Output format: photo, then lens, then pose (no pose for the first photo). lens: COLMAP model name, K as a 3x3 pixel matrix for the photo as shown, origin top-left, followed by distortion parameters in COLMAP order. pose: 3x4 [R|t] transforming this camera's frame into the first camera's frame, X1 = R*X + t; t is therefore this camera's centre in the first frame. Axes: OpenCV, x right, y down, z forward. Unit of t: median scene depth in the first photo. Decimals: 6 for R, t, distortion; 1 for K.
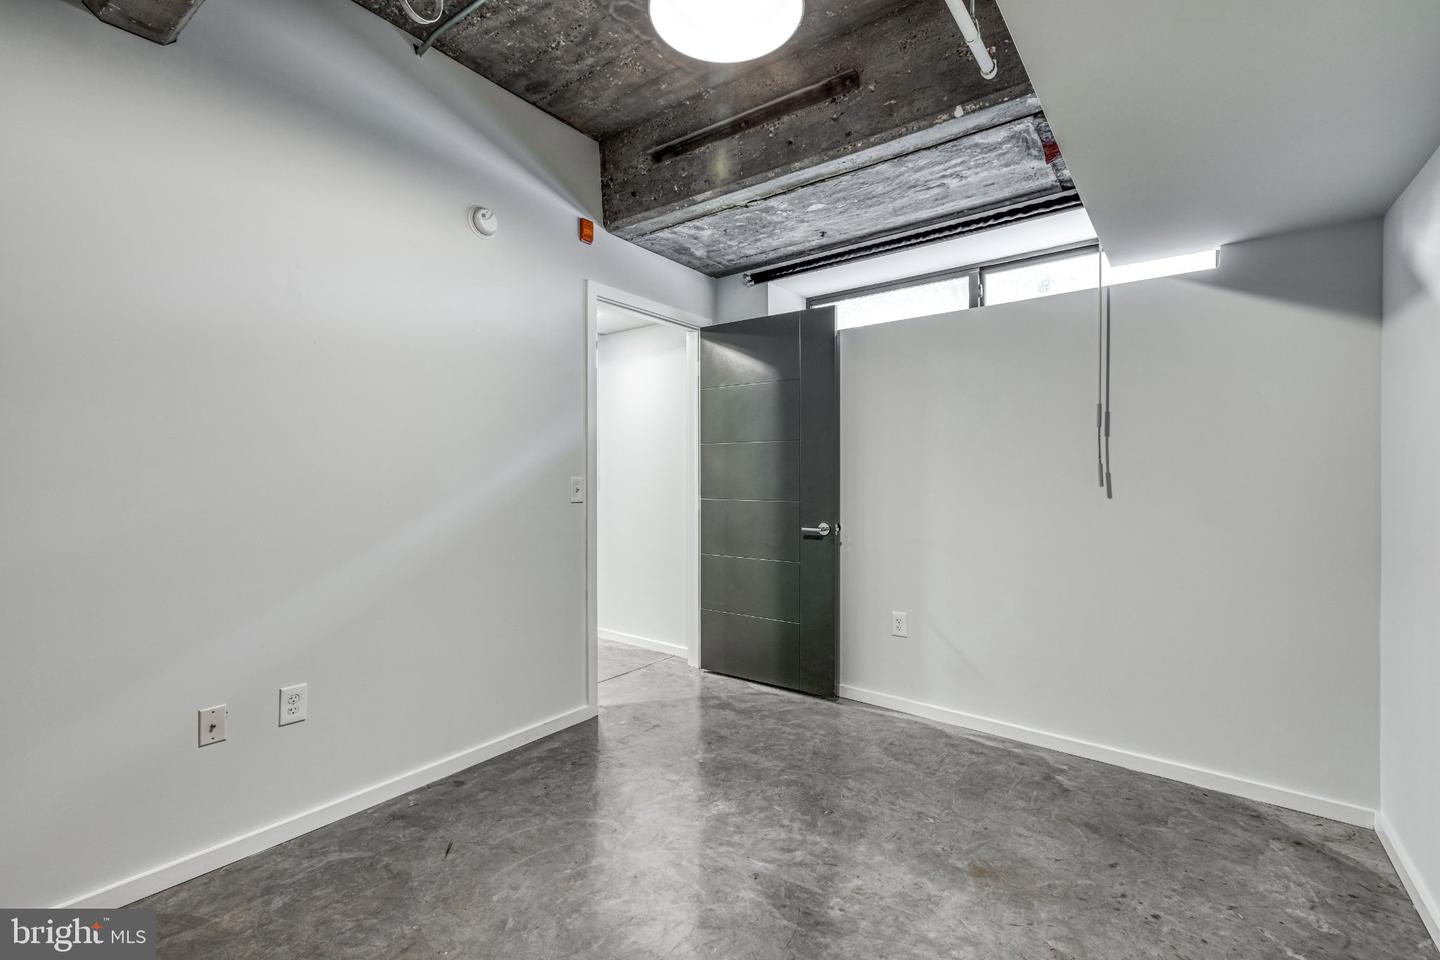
lens RADIAL K [[648.6, 0, 710.9], [0, 648.6, 478.6], [0, 0, 1]] dist [0.001474, -0.000302]
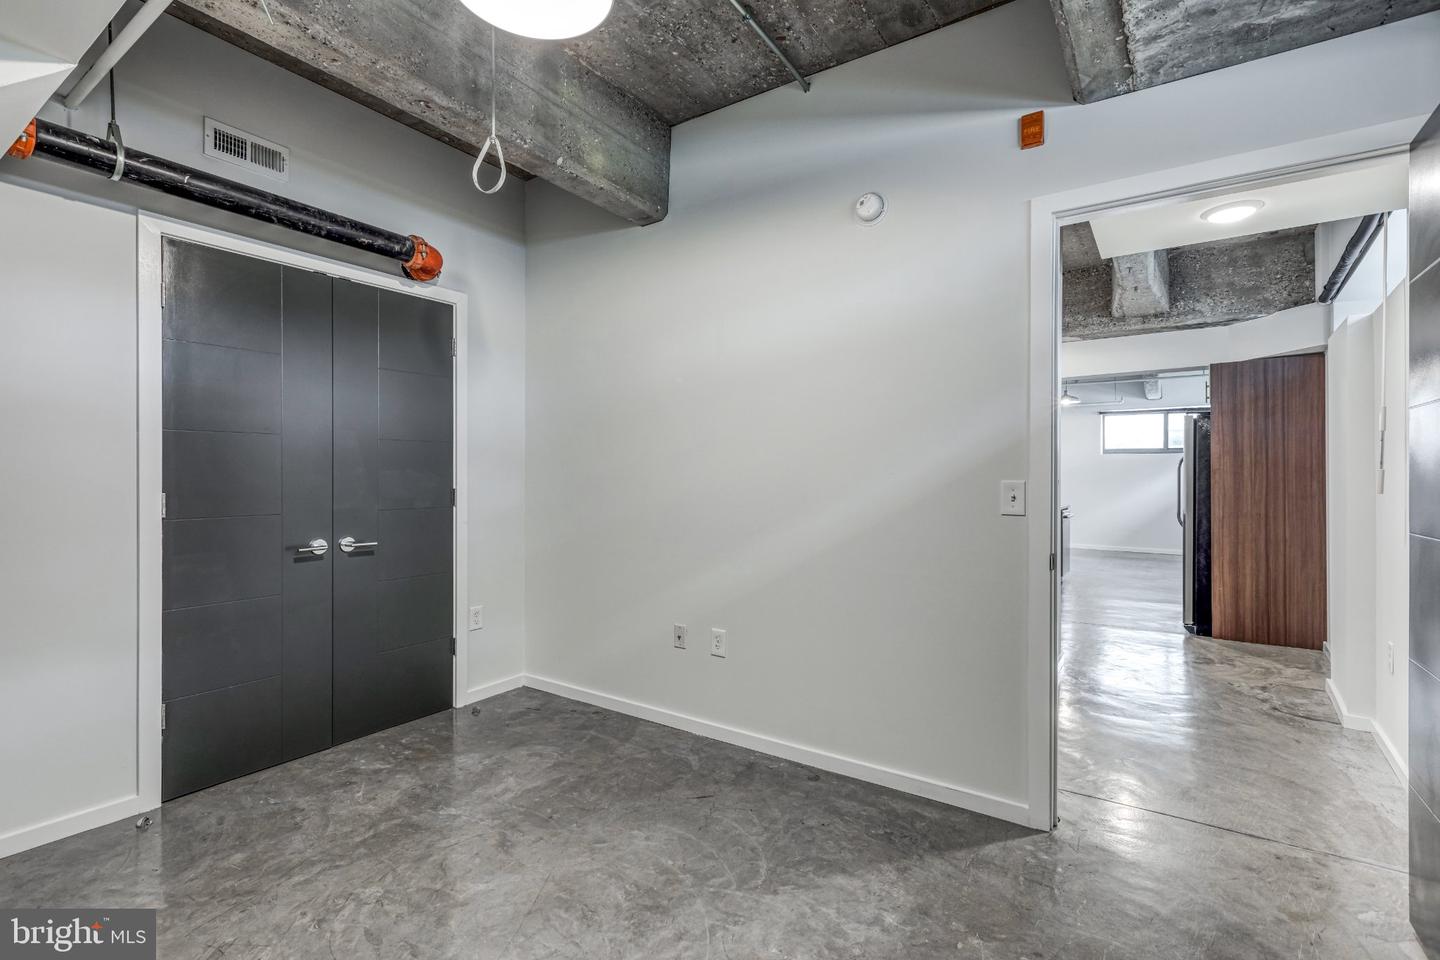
lens RADIAL K [[648.6, 0, 710.9], [0, 648.6, 478.6], [0, 0, 1]] dist [0.001474, -0.000302]
pose [[0.043647, 0.002925, -0.999043, 0.689780], [-0.011198, 0.999934, 0.002438, -0.003041], [0.998984, 0.011081, 0.043677, 0.870611]]
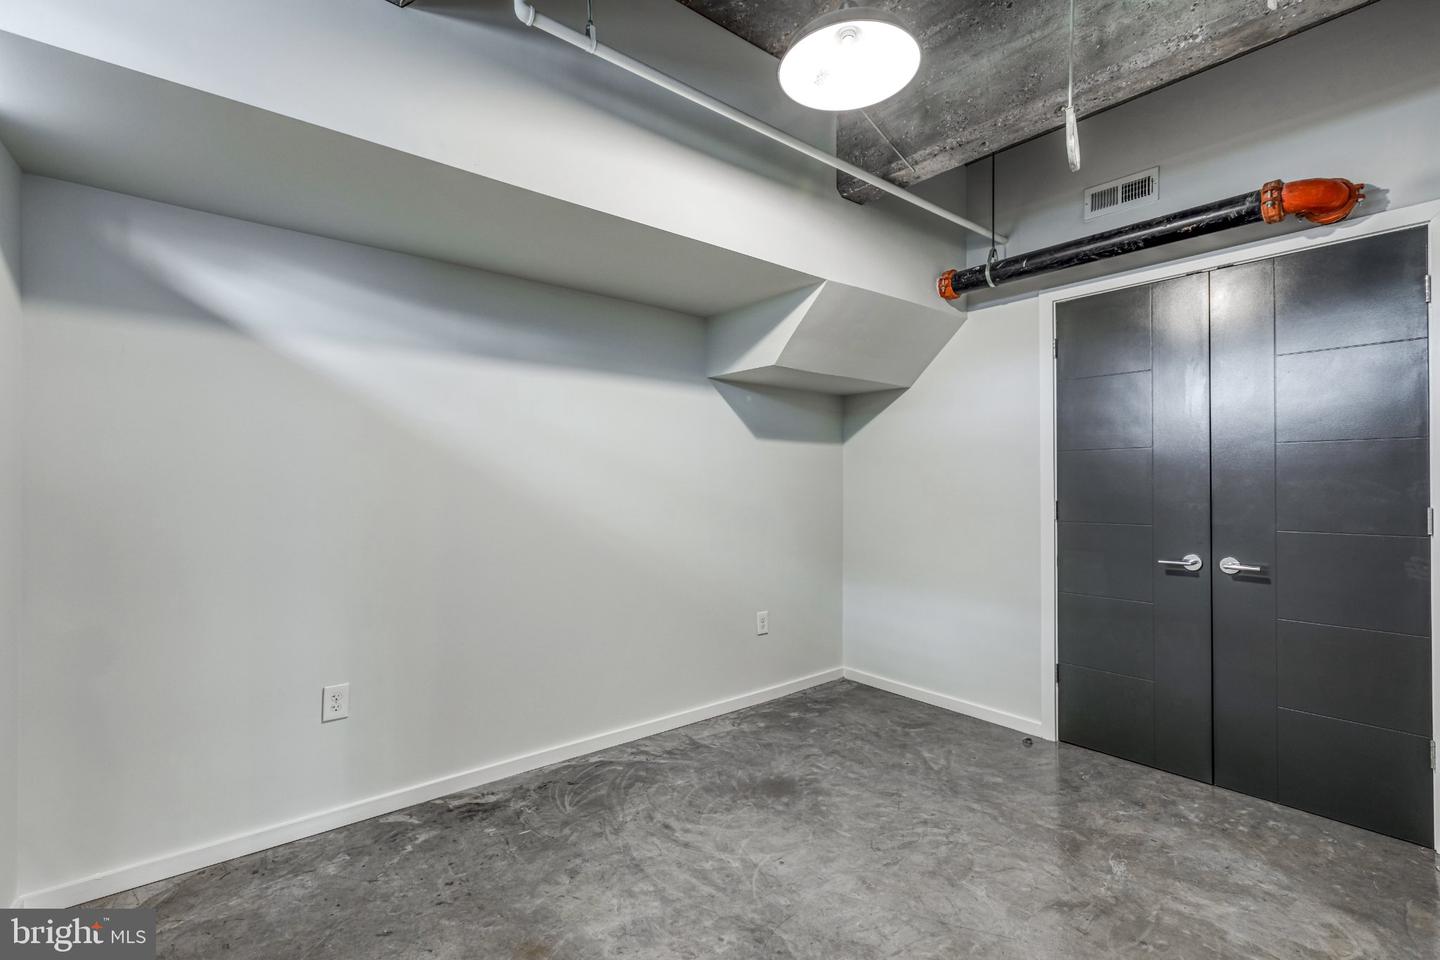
lens RADIAL K [[655.1, 0, 725.1], [0, 655.1, 484.1], [0, 0, 1]] dist [-0.001713, -0.001865]
pose [[-0.973862, -0.002657, 0.227125, -0.017195], [-0.000905, 0.999969, 0.007819, -0.011569], [-0.227138, 0.007409, -0.973834, 1.513217]]
